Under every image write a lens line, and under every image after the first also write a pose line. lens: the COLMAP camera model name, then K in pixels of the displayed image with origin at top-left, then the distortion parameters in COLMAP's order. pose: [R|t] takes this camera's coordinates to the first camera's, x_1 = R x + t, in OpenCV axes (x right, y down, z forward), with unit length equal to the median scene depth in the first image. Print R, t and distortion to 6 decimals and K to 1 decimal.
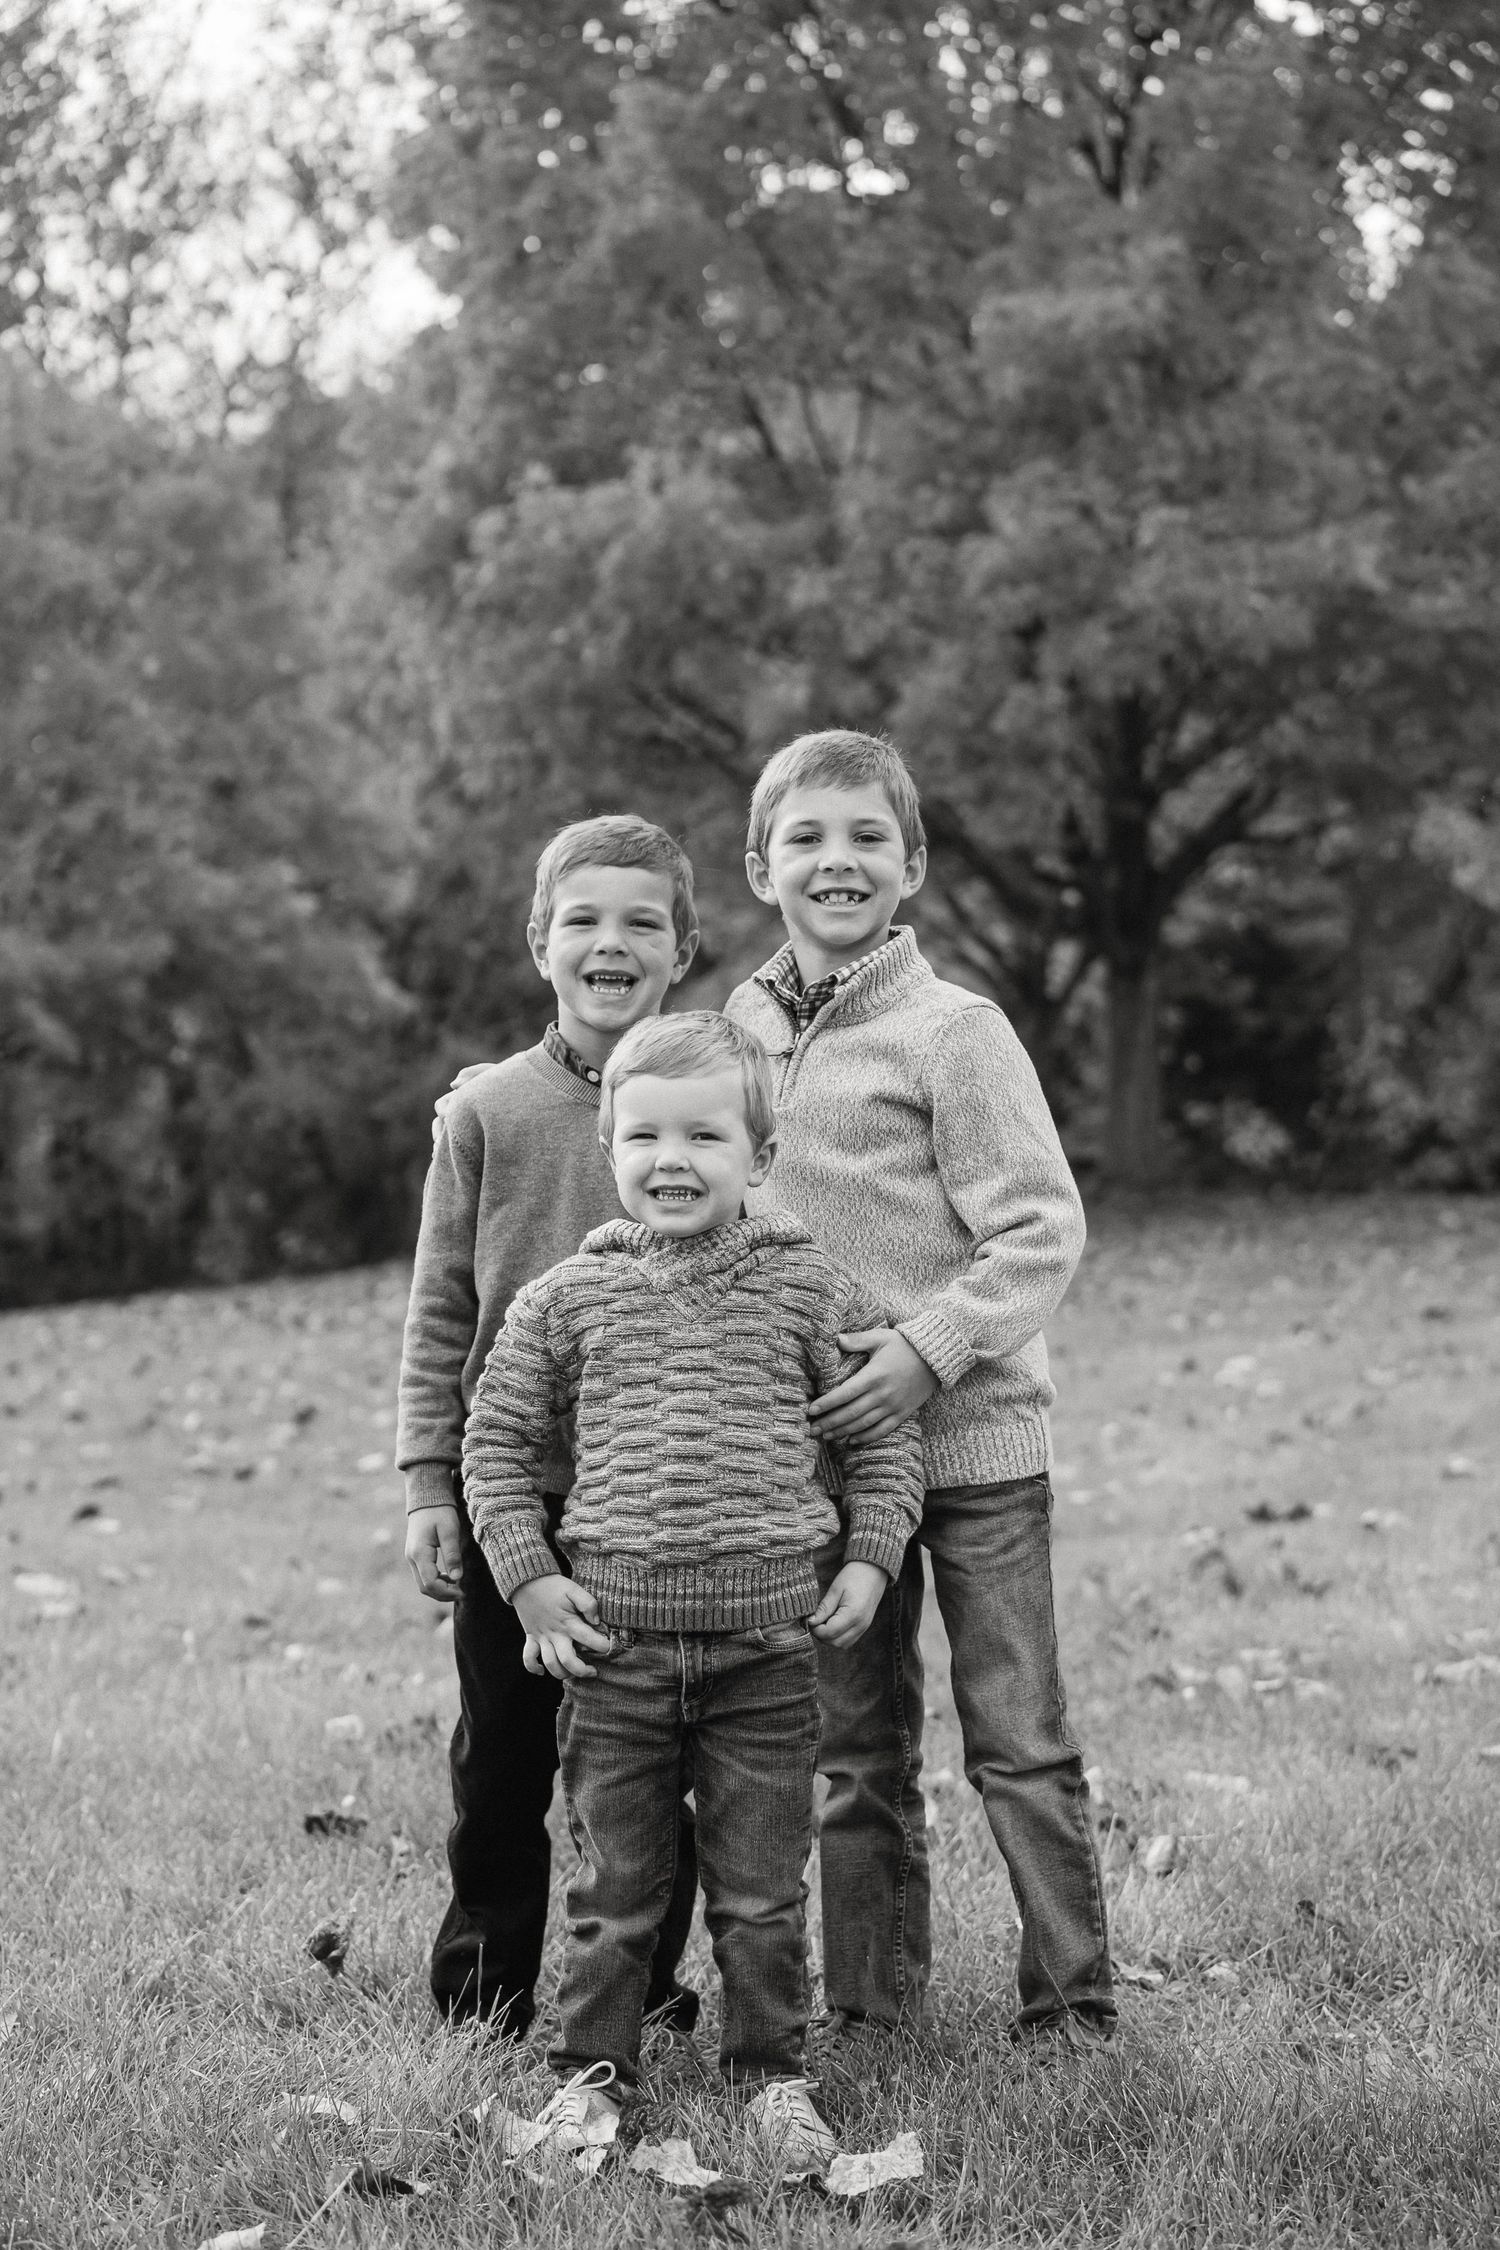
lens RADIAL K [[3231.7, 0, 758.5], [0, 3231.7, 1147.2], [0, 0, 1]] dist [0.023177, 0.094623]
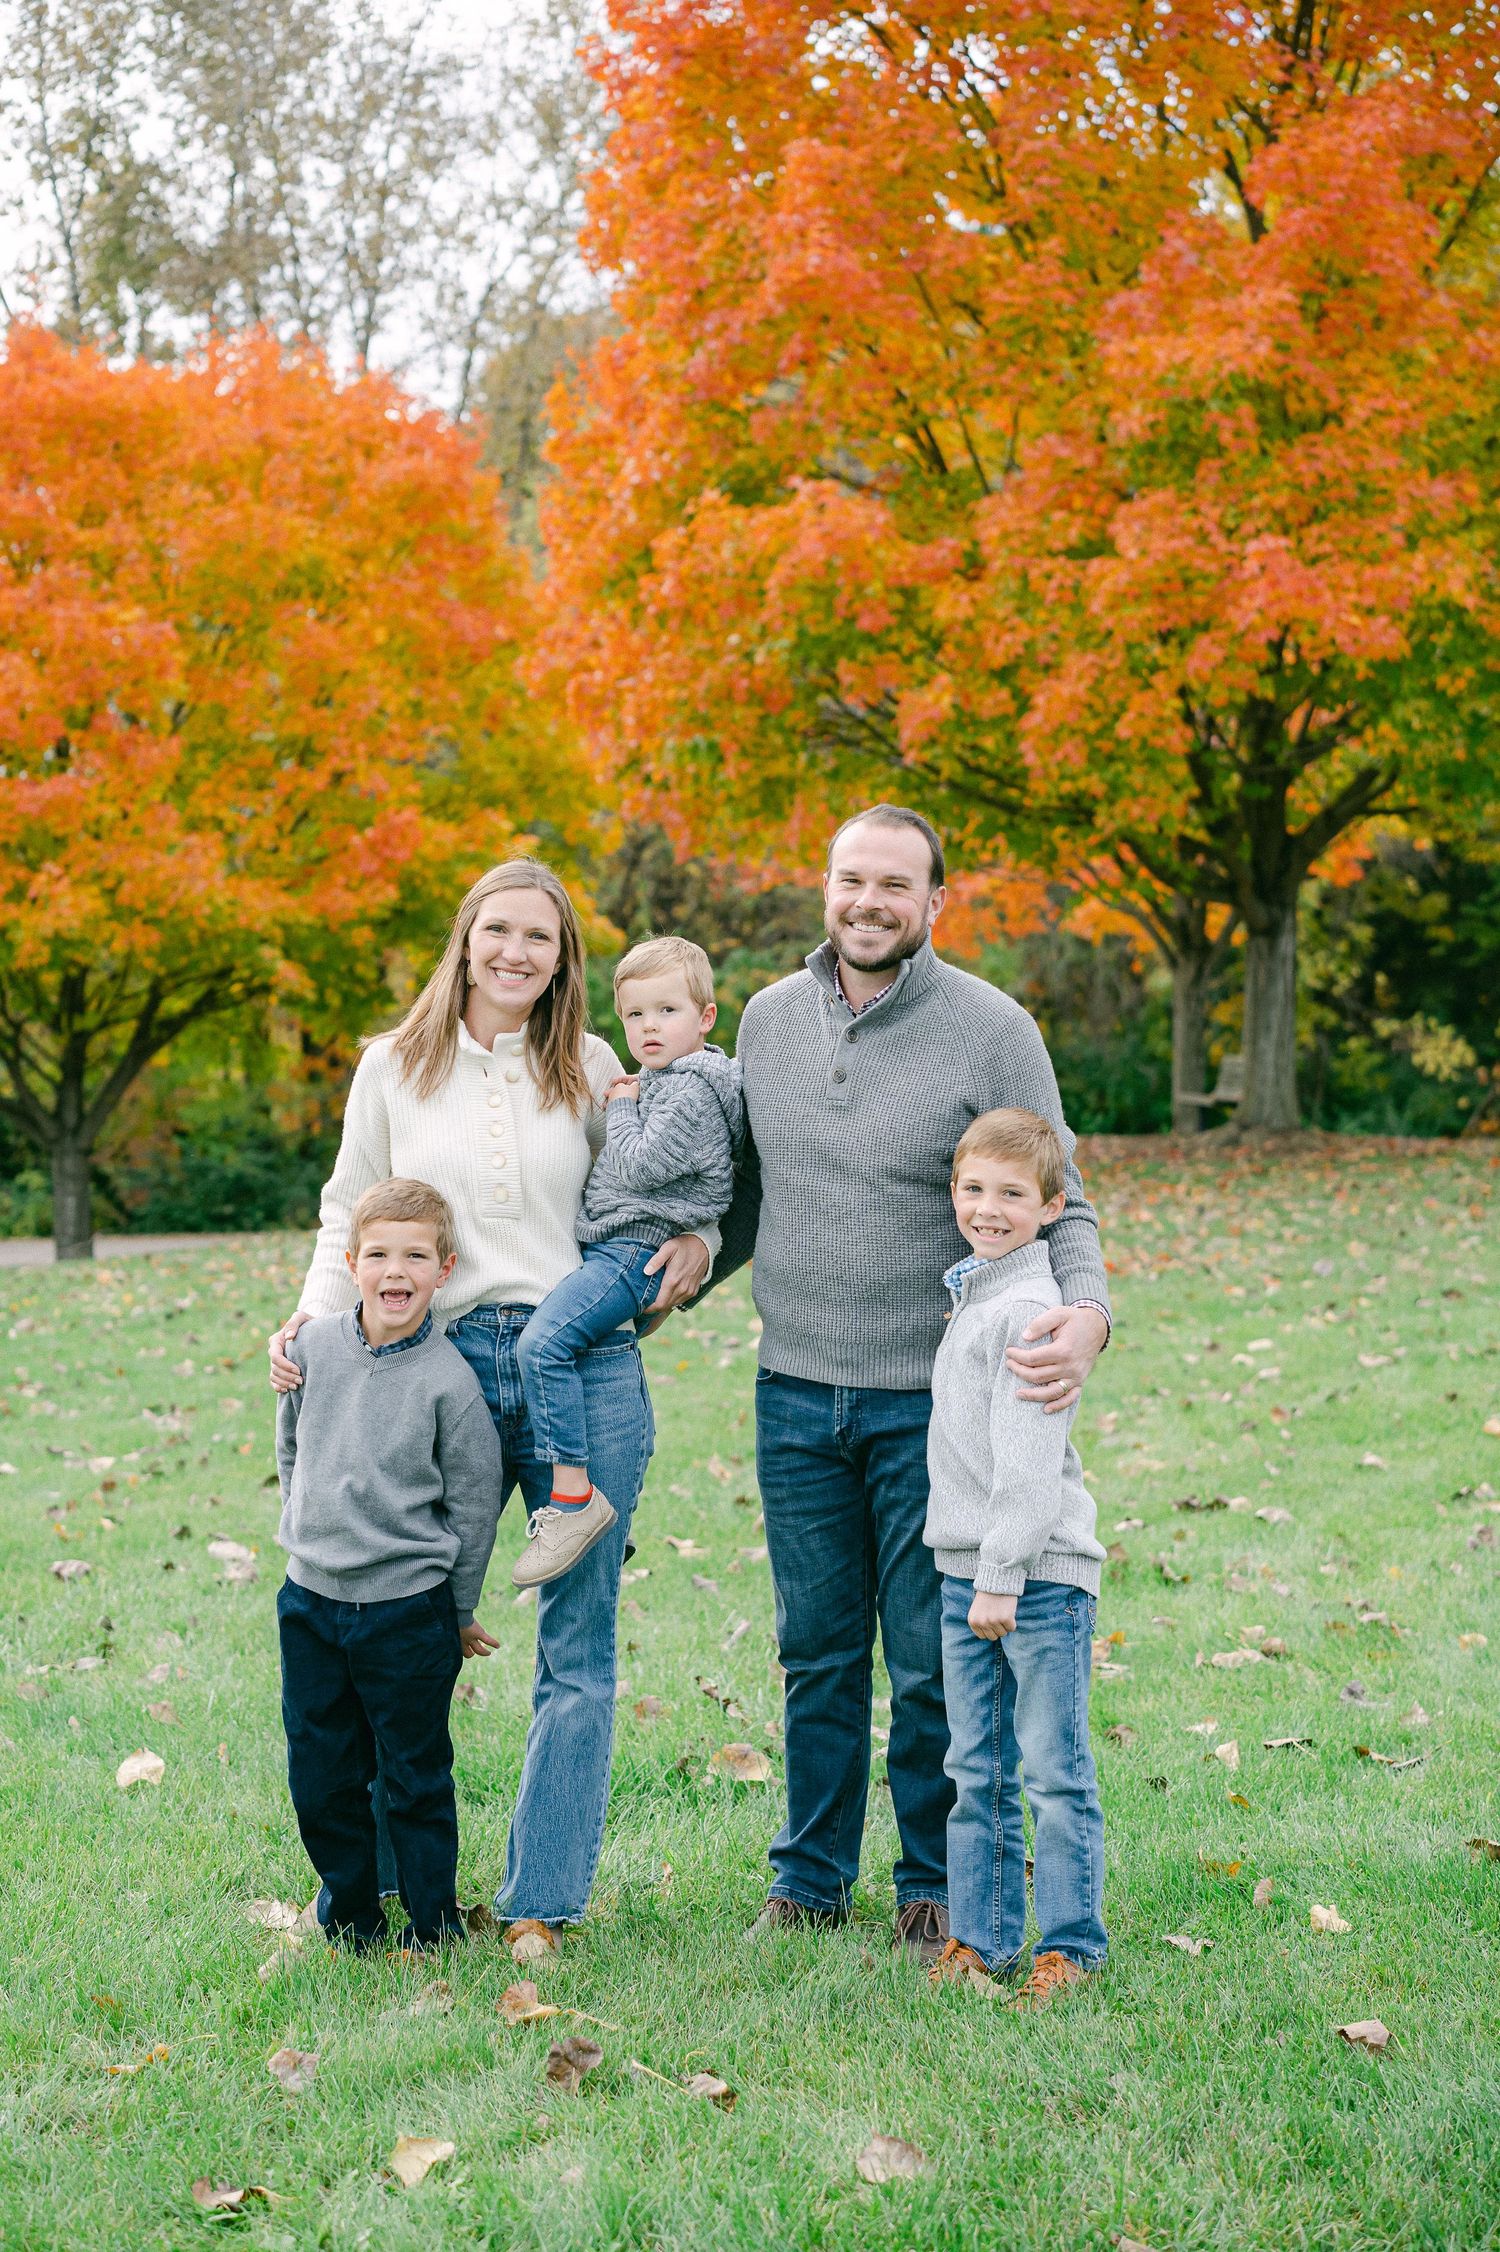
lens RADIAL K [[3181.2, 0, 783.3], [0, 3181.2, 1124.9], [0, 0, 1]] dist [-0.084757, 0.001174]
pose [[0.997666, 0.004957, -0.068109, 0.031541], [-0.002823, 0.999503, 0.031398, -0.027713], [0.068231, -0.031133, 0.997184, -0.089341]]
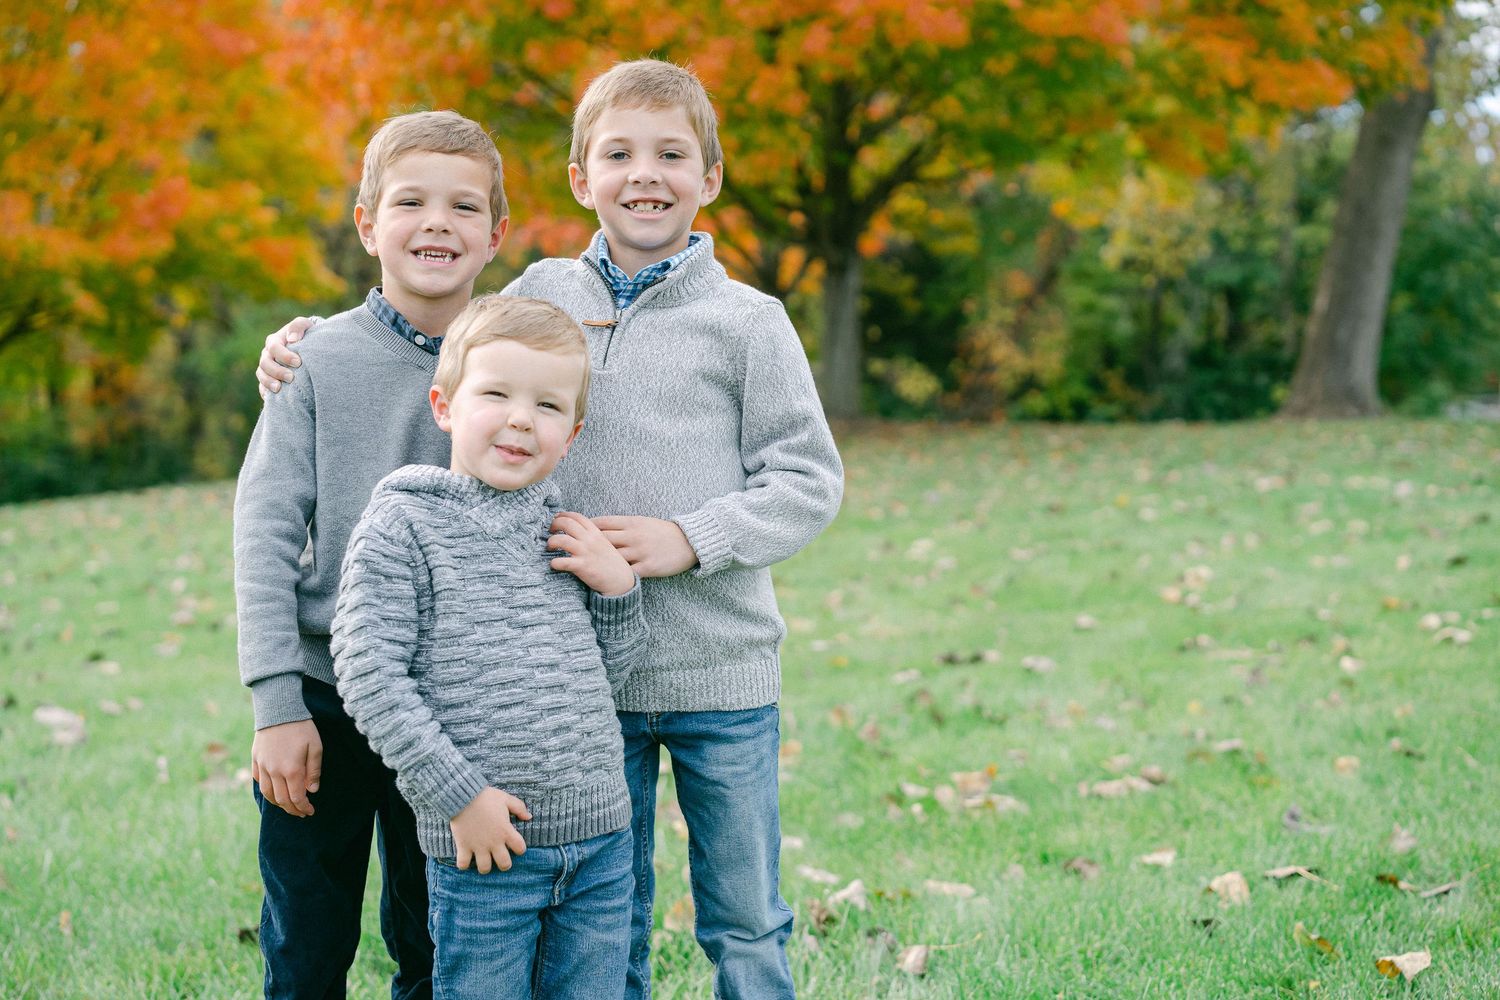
lens RADIAL K [[2154.4, 0, 754.9], [0, 2154.4, 506.2], [0, 0, 1]] dist [0.023177, 0.094623]
pose [[0.996747, 0.002176, 0.080565, -0.001554], [-0.006632, 0.998460, 0.055083, -0.001274], [-0.080321, -0.055438, 0.995226, 0.032056]]
